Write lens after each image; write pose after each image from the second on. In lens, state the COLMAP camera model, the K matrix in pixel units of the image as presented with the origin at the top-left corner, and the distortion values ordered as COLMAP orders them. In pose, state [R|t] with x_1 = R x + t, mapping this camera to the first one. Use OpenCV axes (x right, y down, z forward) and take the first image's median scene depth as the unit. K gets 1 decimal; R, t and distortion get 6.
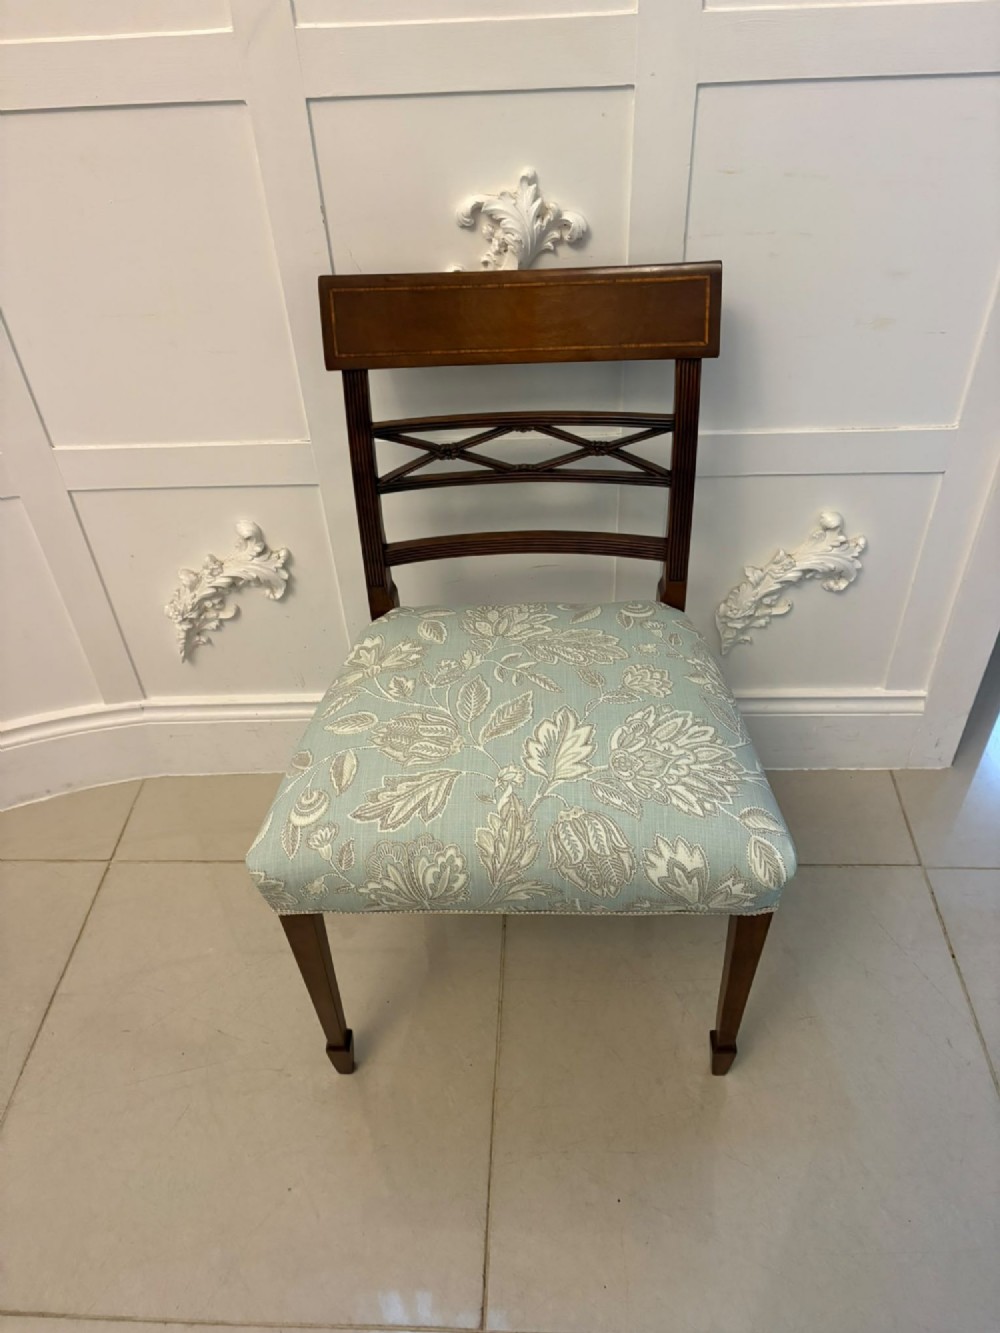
lens RADIAL K [[1046.4, 0, 504.9], [0, 1046.4, 670.0], [0, 0, 1]] dist [0.020758, 0.009291]
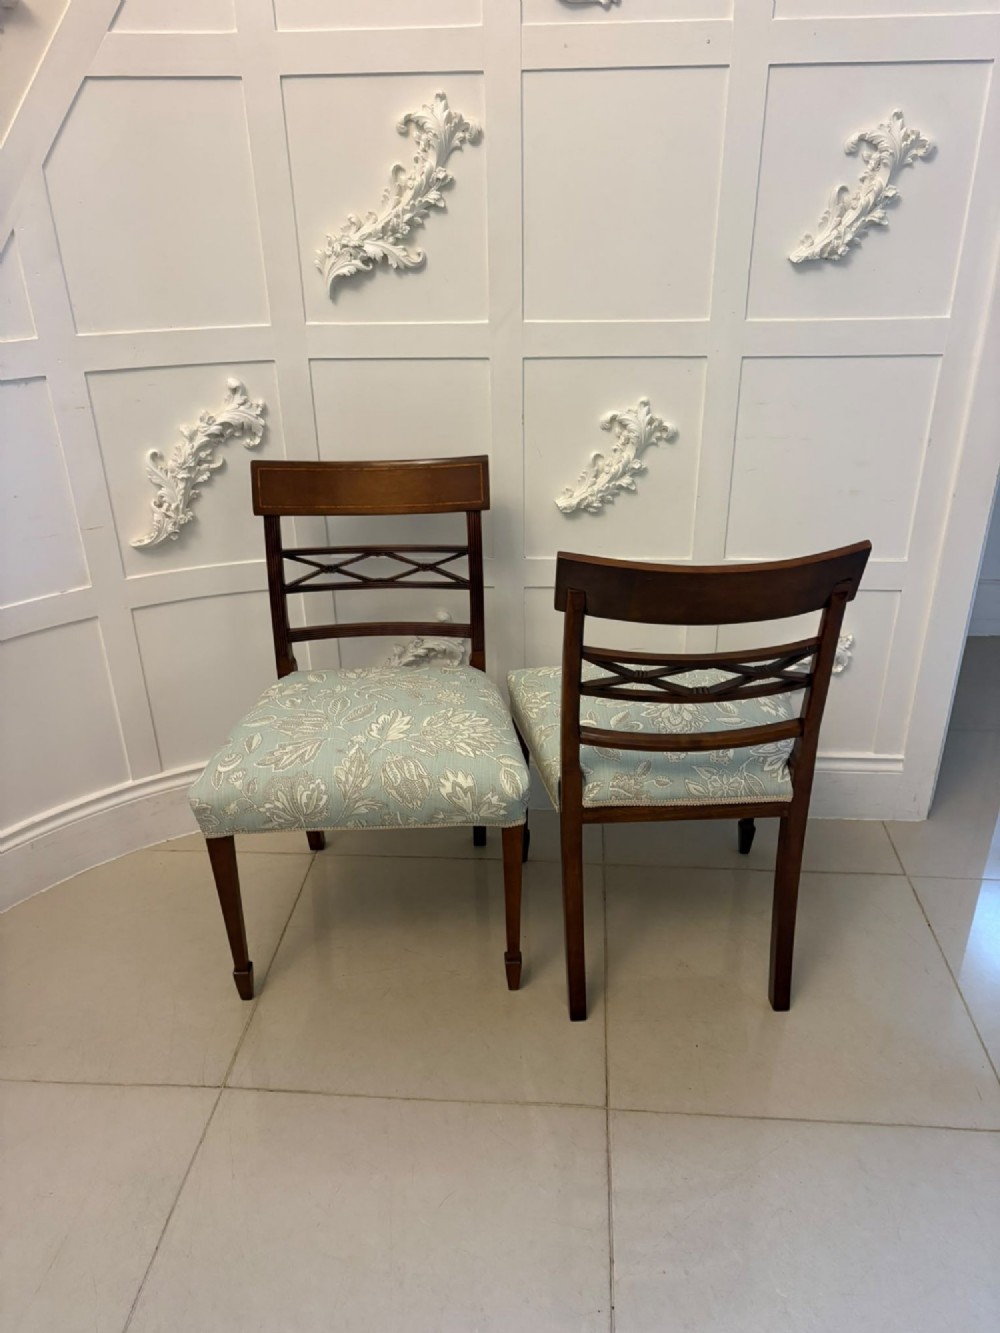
lens RADIAL K [[1039.6, 0, 495.1], [0, 1039.6, 672.1], [0, 0, 1]] dist [0.042909, -0.007660]
pose [[0.998899, 0.039277, -0.025669, -0.127037], [-0.044449, 0.967345, -0.249536, 0.316394], [0.015030, 0.250402, 0.968025, -0.439599]]
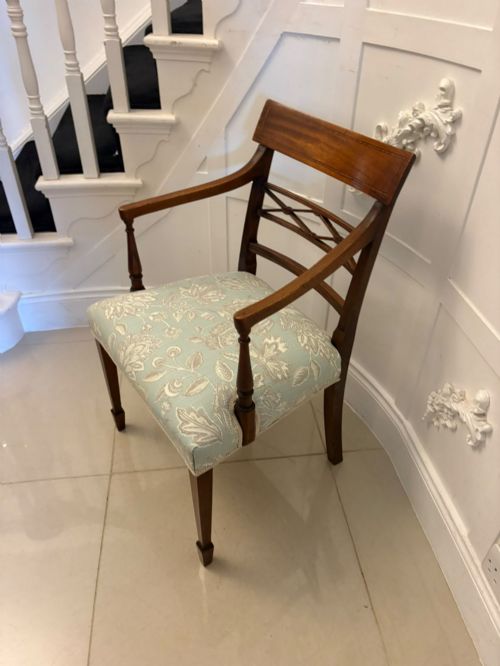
lens RADIAL K [[510.5, 0, 250.0], [0, 510.5, 333.0], [0, 0, 1]] dist [0.003659, -0.001115]
pose [[0.174032, 0.640025, -0.748385, 0.162724], [-0.655948, 0.642178, 0.396660, -0.256580], [0.734469, 0.421871, 0.531583, 0.360522]]
